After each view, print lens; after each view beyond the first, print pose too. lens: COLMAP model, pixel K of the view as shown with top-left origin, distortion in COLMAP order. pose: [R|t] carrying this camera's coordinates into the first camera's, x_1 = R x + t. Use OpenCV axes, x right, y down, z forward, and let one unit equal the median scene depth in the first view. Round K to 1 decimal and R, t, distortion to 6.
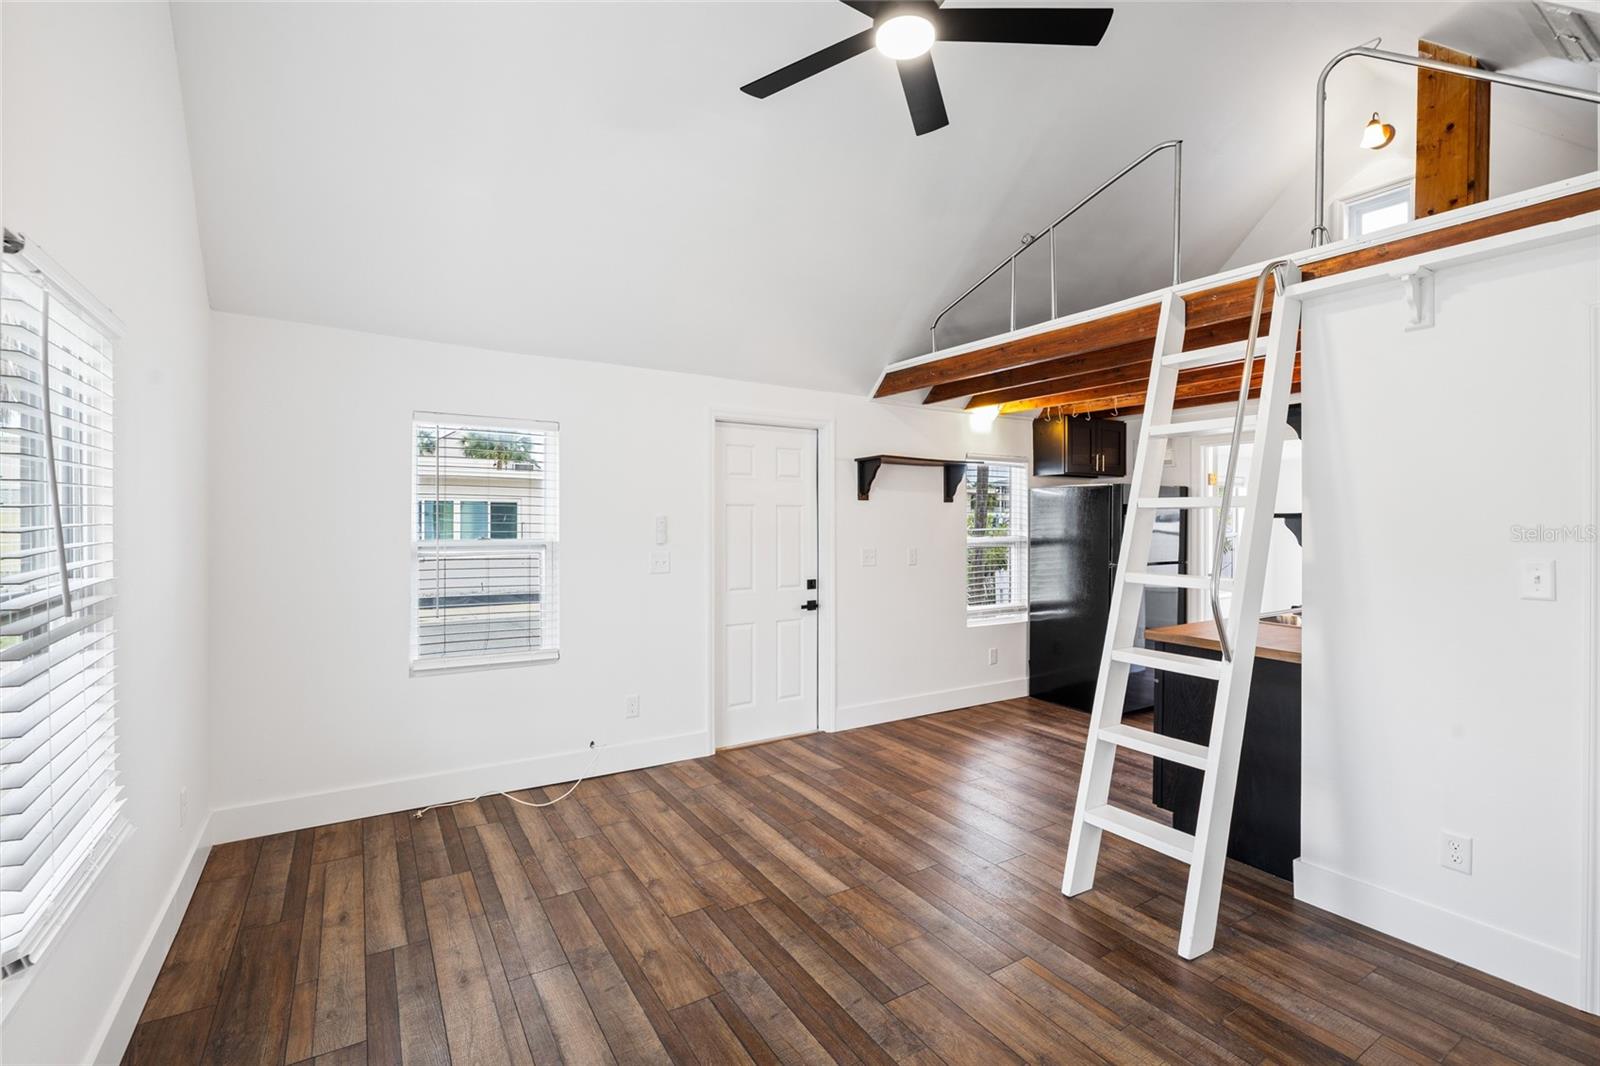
lens RADIAL K [[716.2, 0, 797.8], [0, 716.2, 516.3], [0, 0, 1]] dist [-0.004154, -0.000372]
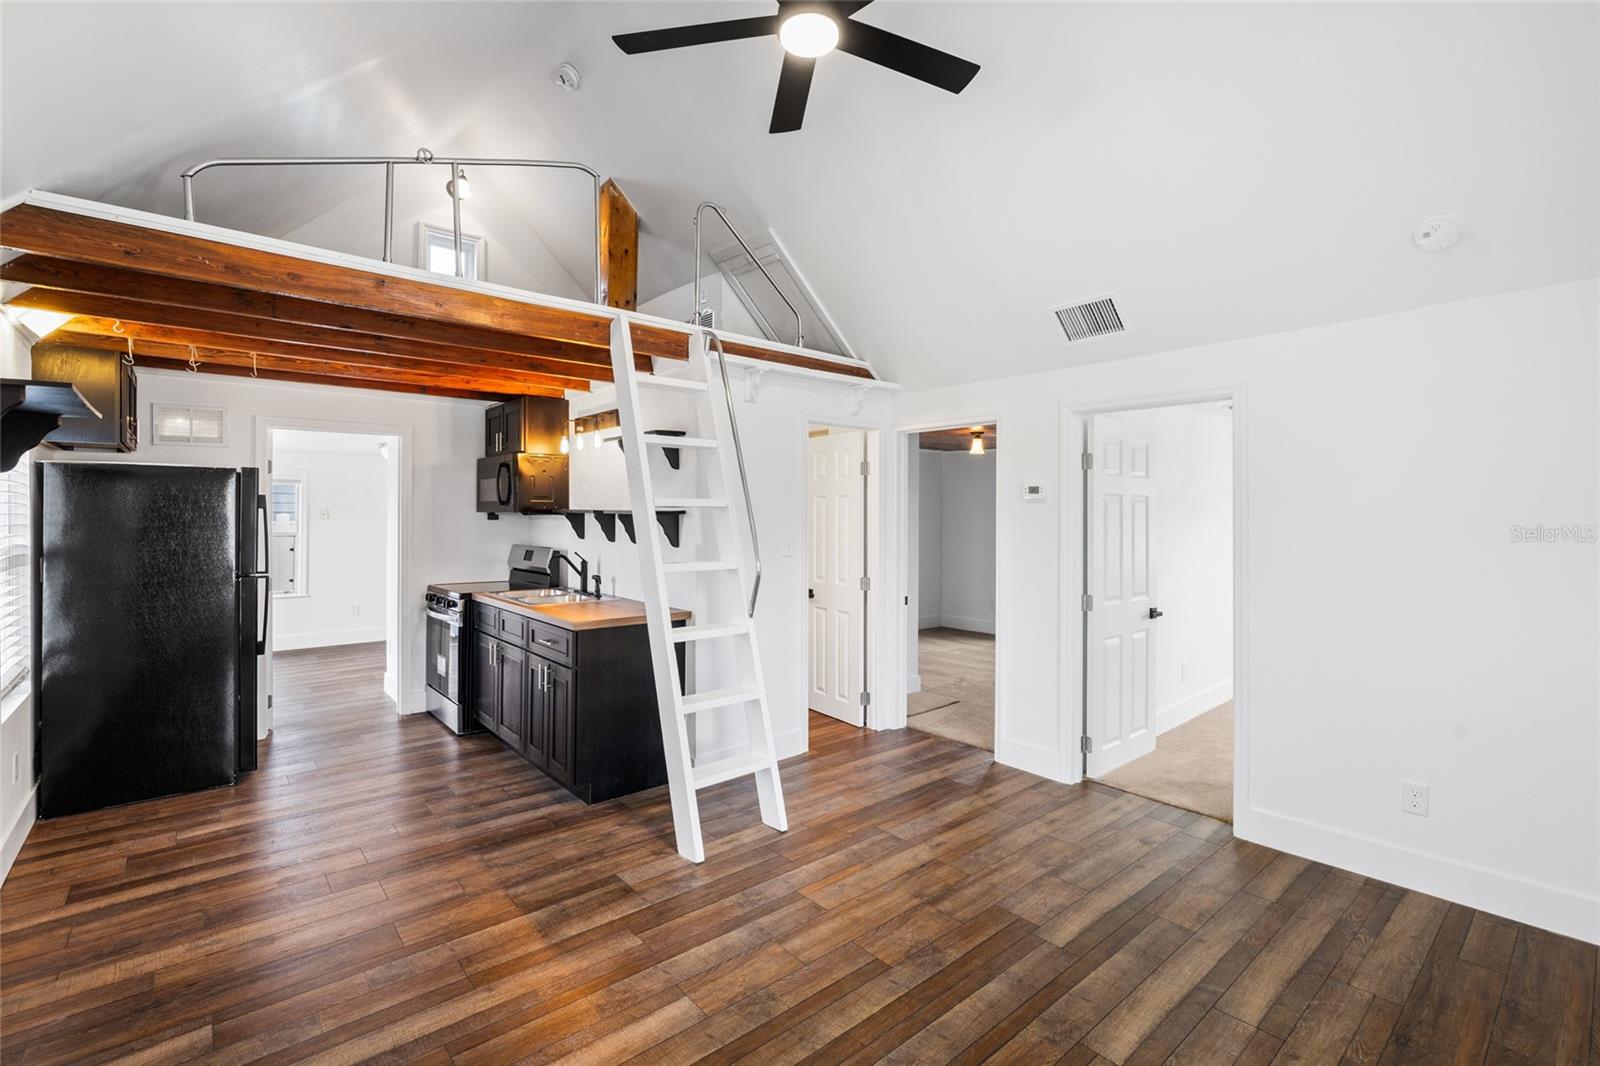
lens RADIAL K [[716.2, 0, 797.8], [0, 716.2, 516.3], [0, 0, 1]] dist [-0.004154, -0.000372]
pose [[-0.150536, -0.009013, 0.988563, -0.747636], [-0.004084, 0.999956, 0.008495, -0.007925], [-0.988596, -0.002759, -0.150566, 1.055657]]
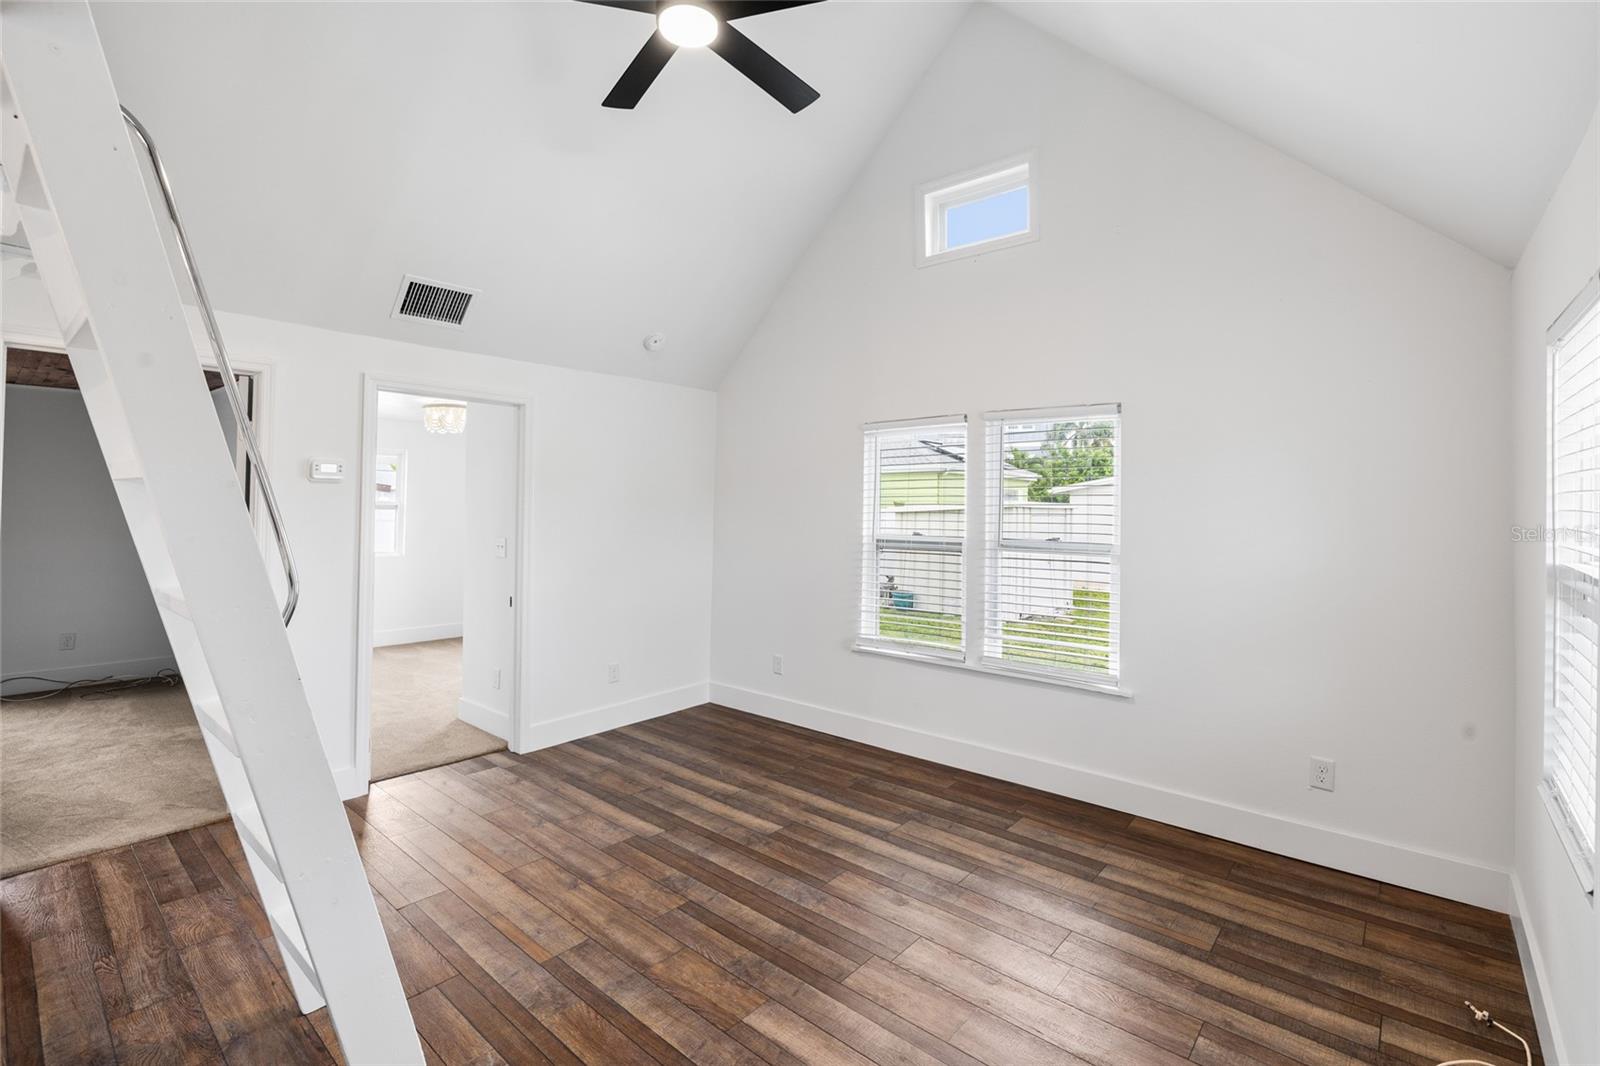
lens RADIAL K [[716.2, 0, 797.8], [0, 716.2, 516.3], [0, 0, 1]] dist [-0.004154, -0.000372]
pose [[-0.955716, -0.012086, -0.294043, 0.251352], [-0.016068, 0.999809, 0.011132, 0.004805], [0.293852, 0.015363, -0.955727, 1.793149]]
